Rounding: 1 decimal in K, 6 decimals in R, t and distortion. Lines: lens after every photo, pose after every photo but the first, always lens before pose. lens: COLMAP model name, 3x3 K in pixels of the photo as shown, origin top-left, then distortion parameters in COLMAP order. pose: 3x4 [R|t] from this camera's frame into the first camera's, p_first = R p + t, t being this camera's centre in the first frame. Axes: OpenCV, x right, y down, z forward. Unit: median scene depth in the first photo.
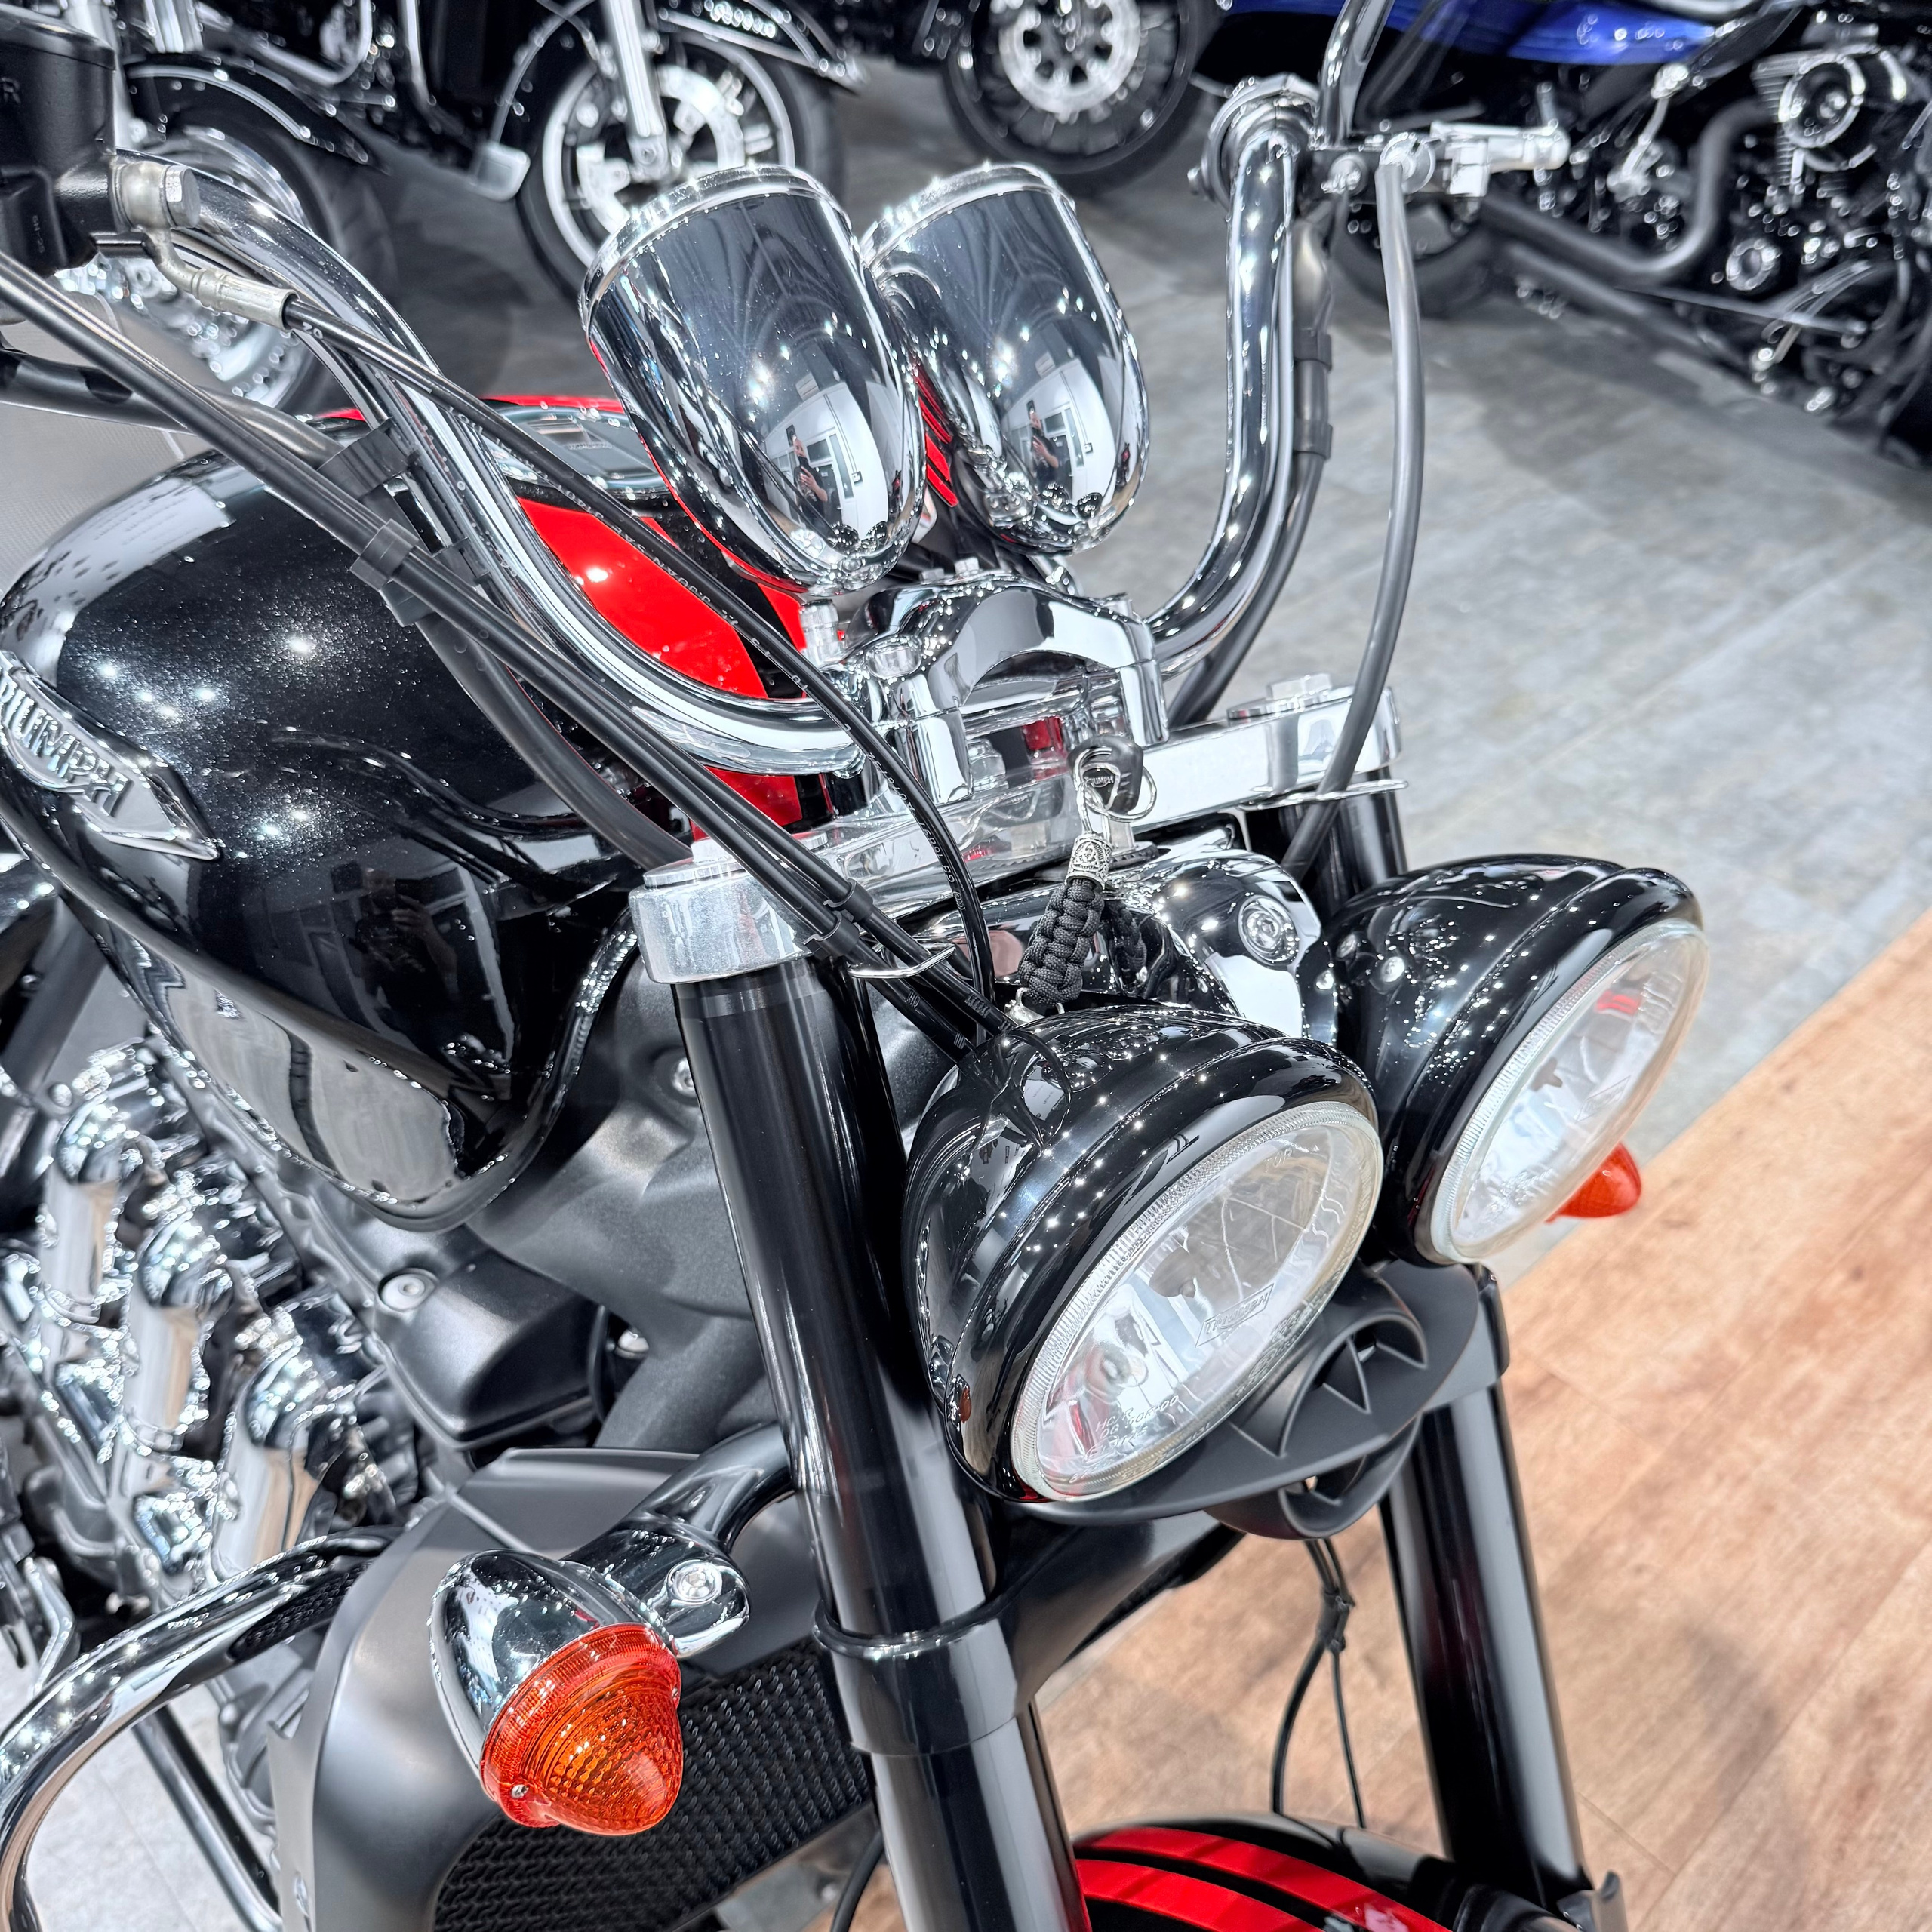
lens RADIAL K [[1872.0, 0, 967.3], [0, 1872.0, 963.0], [0, 0, 1]] dist [-0.009526, -0.007676]
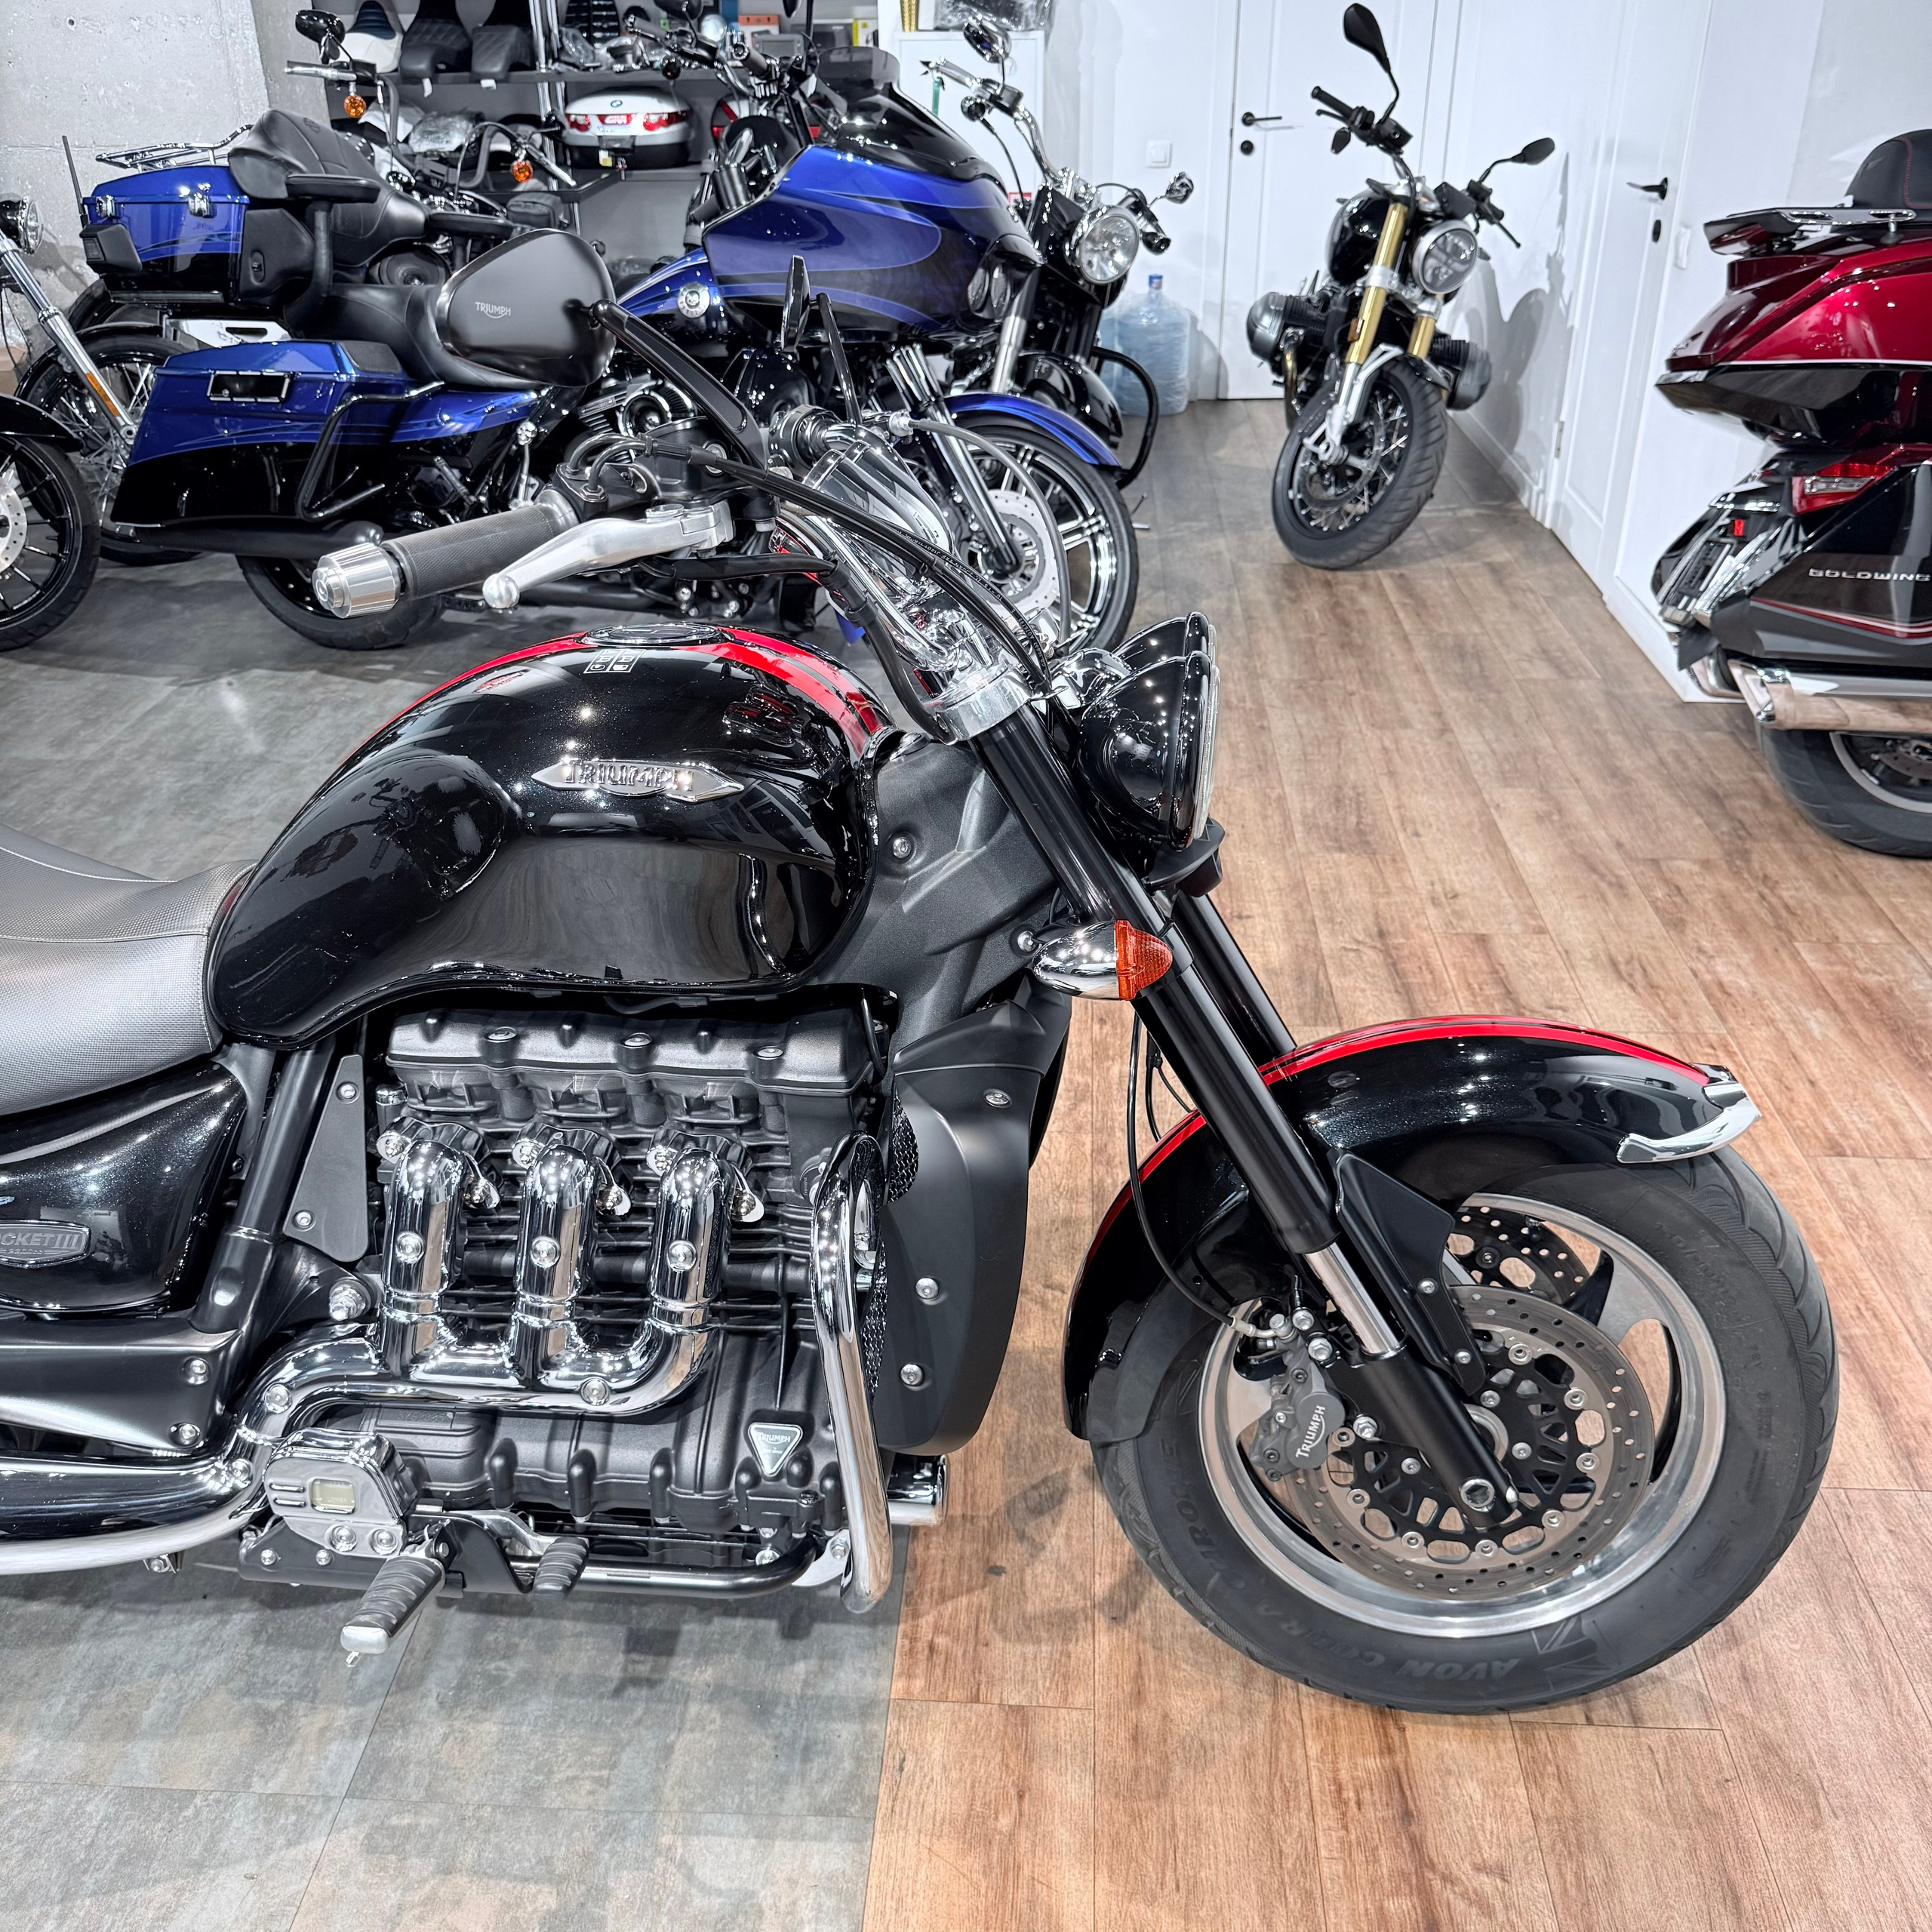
lens RADIAL K [[1814.3, 0, 963.6], [0, 1814.3, 966.8], [0, 0, 1]] dist [0.095559, -0.178976]
pose [[0.733923, -0.367868, 0.570991, -0.328346], [0.463364, 0.885818, -0.024886, 0.065702], [-0.496639, 0.282841, 0.820579, -0.177875]]
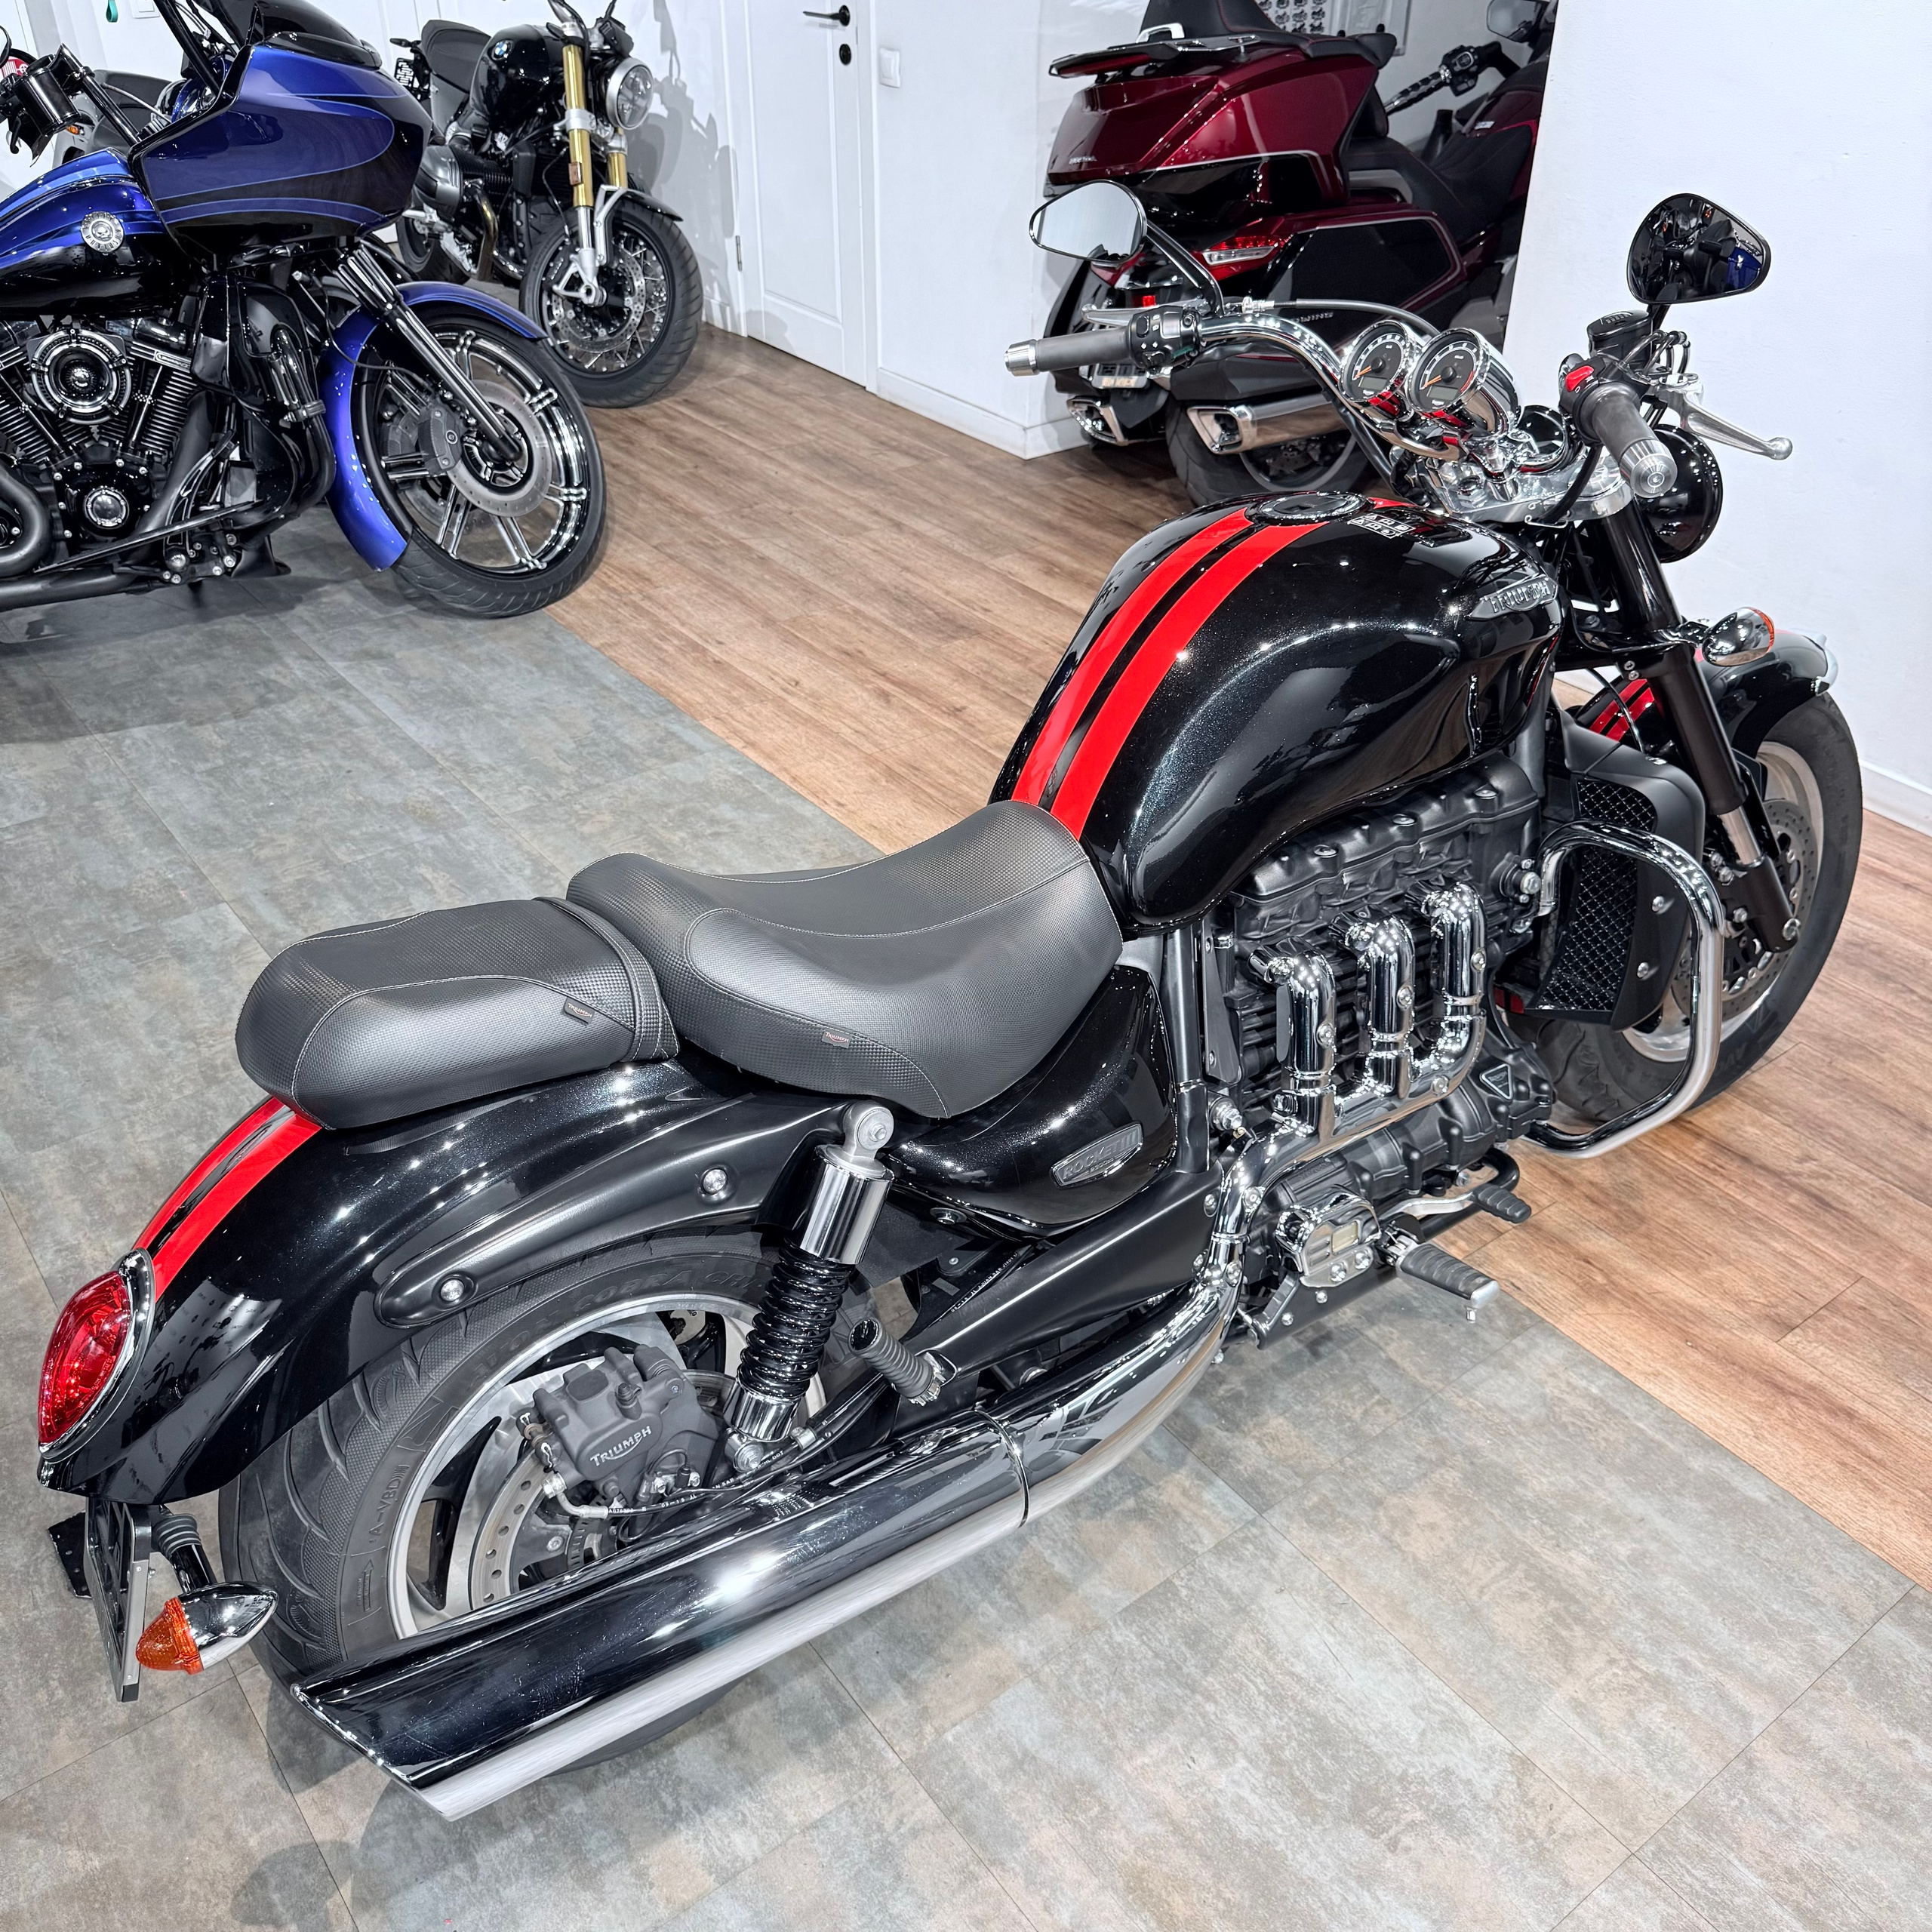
lens RADIAL K [[1803.5, 0, 967.7], [0, 1803.5, 972.7], [0, 0, 1]] dist [0.141832, -0.307333]
pose [[0.111817, -0.595152, 0.795796, -0.692932], [0.631580, 0.660831, 0.405473, -0.308589], [-0.767205, 0.457270, 0.449779, 0.151160]]
